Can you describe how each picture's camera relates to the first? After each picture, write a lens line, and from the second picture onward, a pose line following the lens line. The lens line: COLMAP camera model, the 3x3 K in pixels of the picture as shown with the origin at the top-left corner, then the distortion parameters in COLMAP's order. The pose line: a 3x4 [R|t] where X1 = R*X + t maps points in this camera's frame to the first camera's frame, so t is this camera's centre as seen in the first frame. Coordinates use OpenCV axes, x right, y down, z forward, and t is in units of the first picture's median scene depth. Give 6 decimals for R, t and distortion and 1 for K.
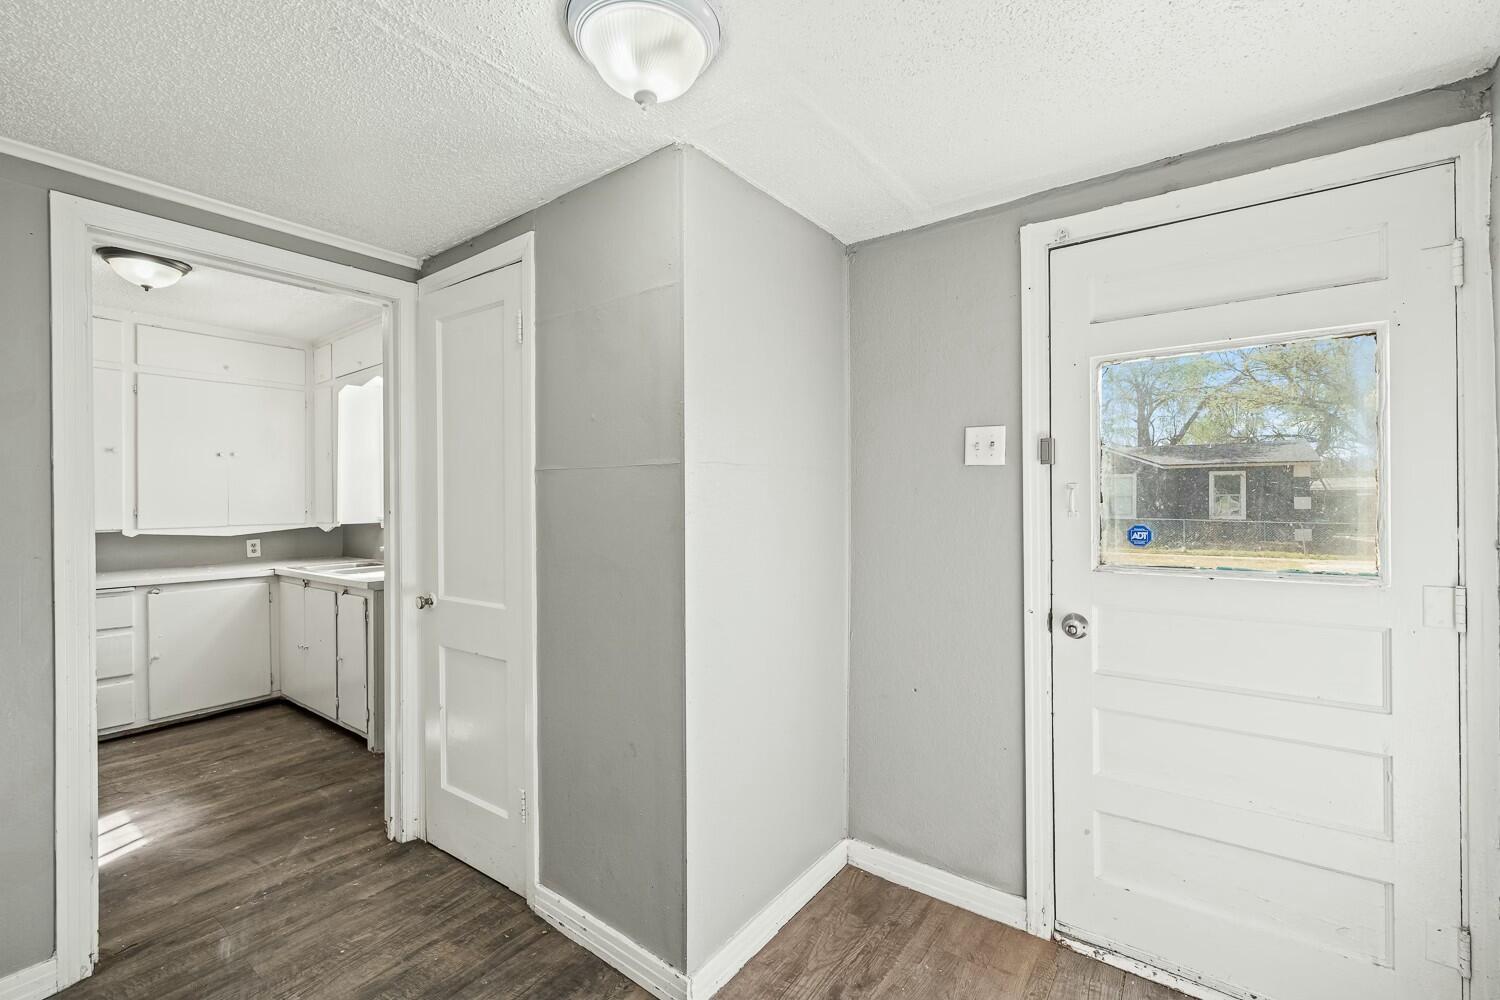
lens RADIAL K [[642.7, 0, 752.9], [0, 642.7, 499.5], [0, 0, 1]] dist [0.001249, -0.000714]
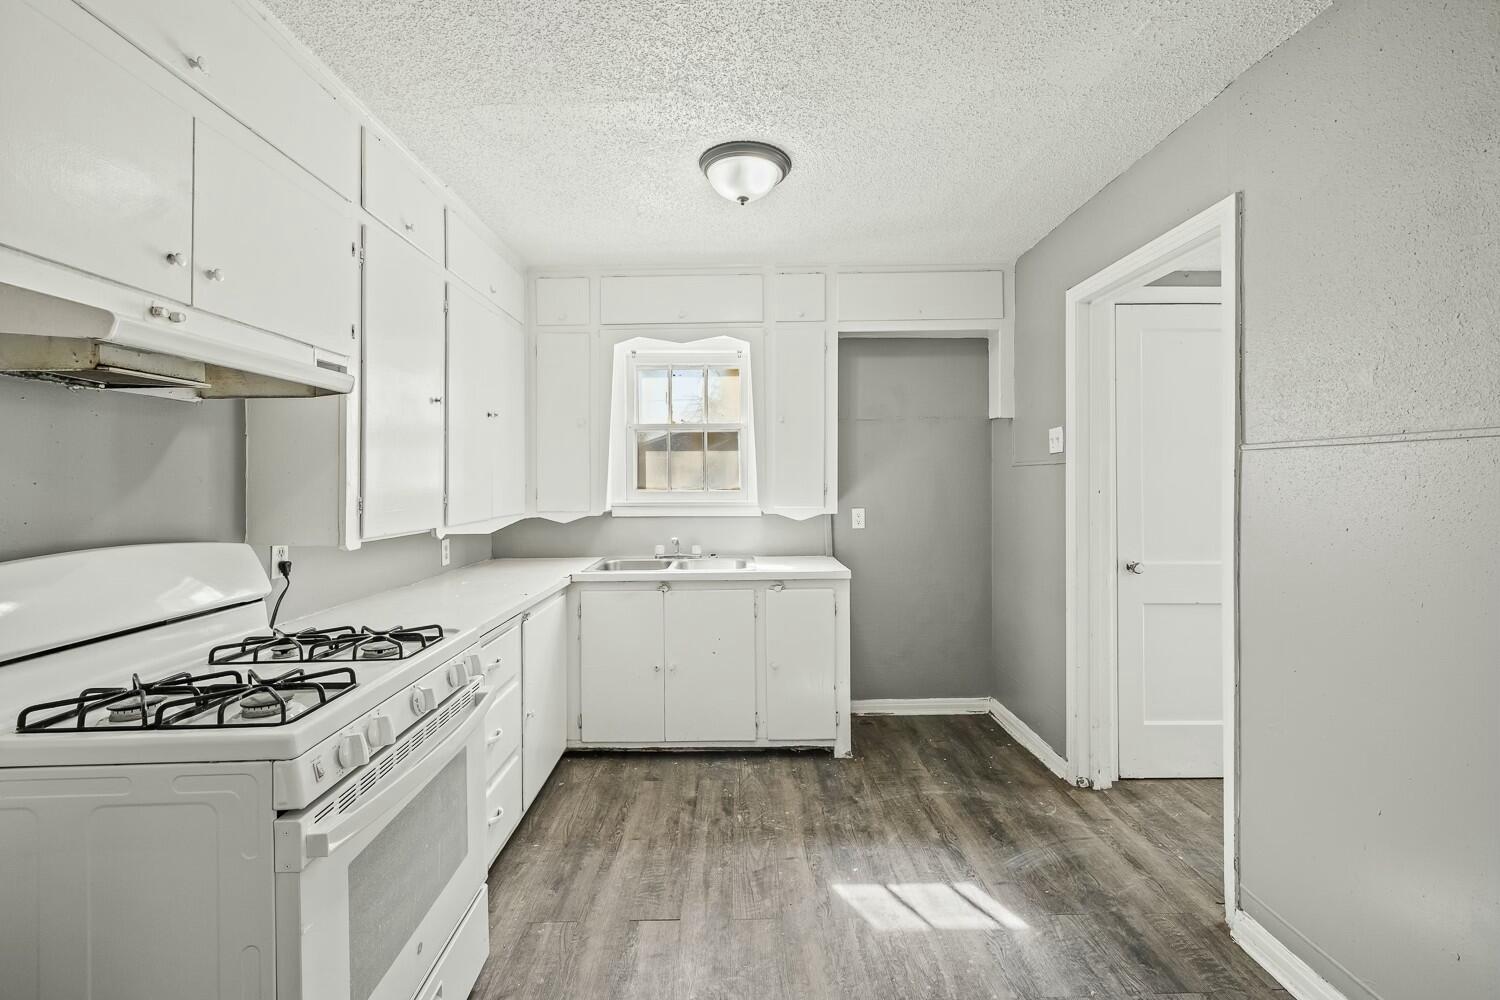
lens RADIAL K [[642.7, 0, 739.2], [0, 642.7, 476.8], [0, 0, 1]] dist [0.001249, -0.000714]
pose [[0.796638, 0.008920, 0.604391, -1.310340], [-0.001856, 0.999922, -0.012312, 0.003698], [-0.604454, 0.008686, 0.796593, 0.369183]]
